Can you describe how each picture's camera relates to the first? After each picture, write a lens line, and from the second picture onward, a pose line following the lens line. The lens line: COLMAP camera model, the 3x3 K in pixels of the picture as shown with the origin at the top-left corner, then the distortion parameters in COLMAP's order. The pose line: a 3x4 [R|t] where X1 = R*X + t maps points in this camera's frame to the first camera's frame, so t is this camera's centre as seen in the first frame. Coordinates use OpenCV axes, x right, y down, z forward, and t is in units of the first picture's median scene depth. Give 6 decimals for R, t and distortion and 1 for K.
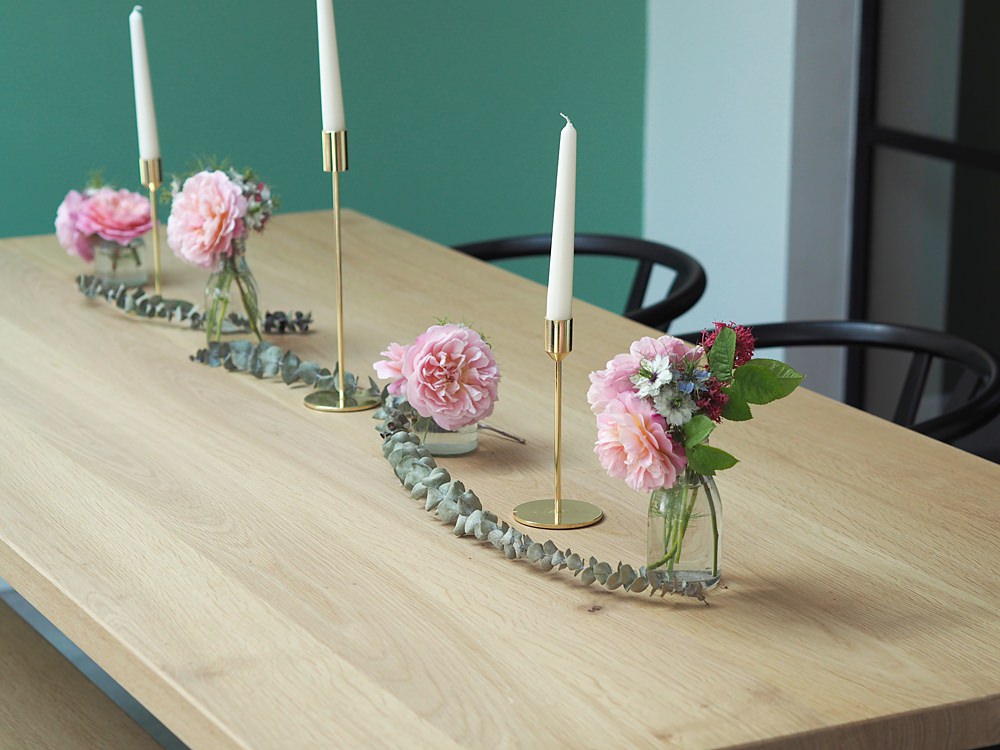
lens RADIAL K [[2650.0, 0, 500.0], [0, 2650.0, 375.0], [0, 0, 1]] dist [0.145944, 2.272480]
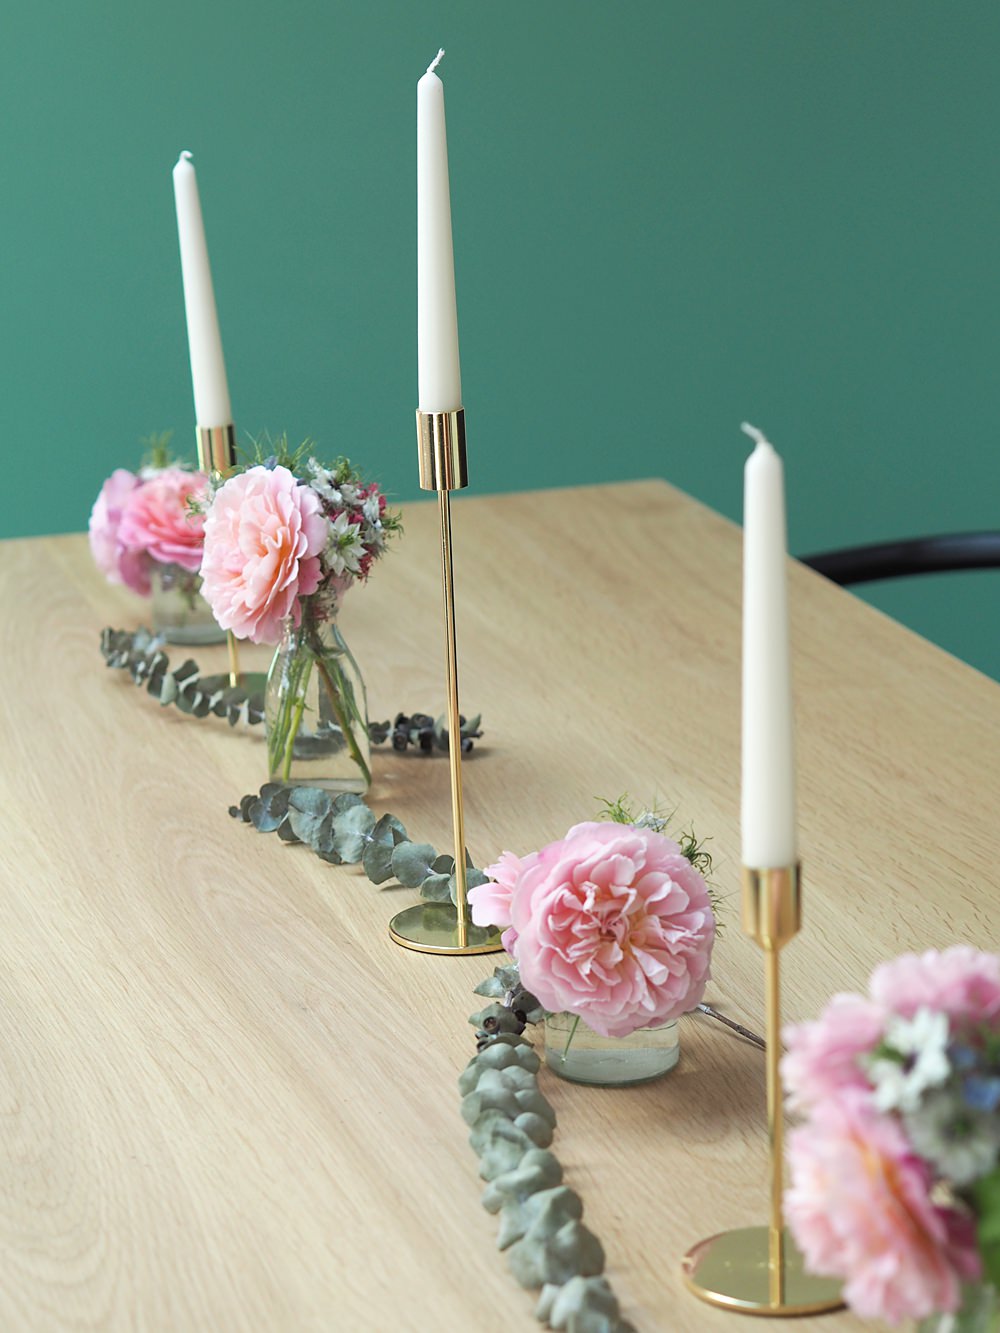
lens RADIAL K [[3532.5, 0, 500.0], [0, 3532.5, 666.5], [0, 0, 1]] dist [0.145944, 2.272480]
pose [[0.980406, 0.022463, -0.195700, 0.088957], [-0.016321, 0.999324, 0.032942, -0.069779], [0.196308, -0.029103, 0.980110, 0.357833]]
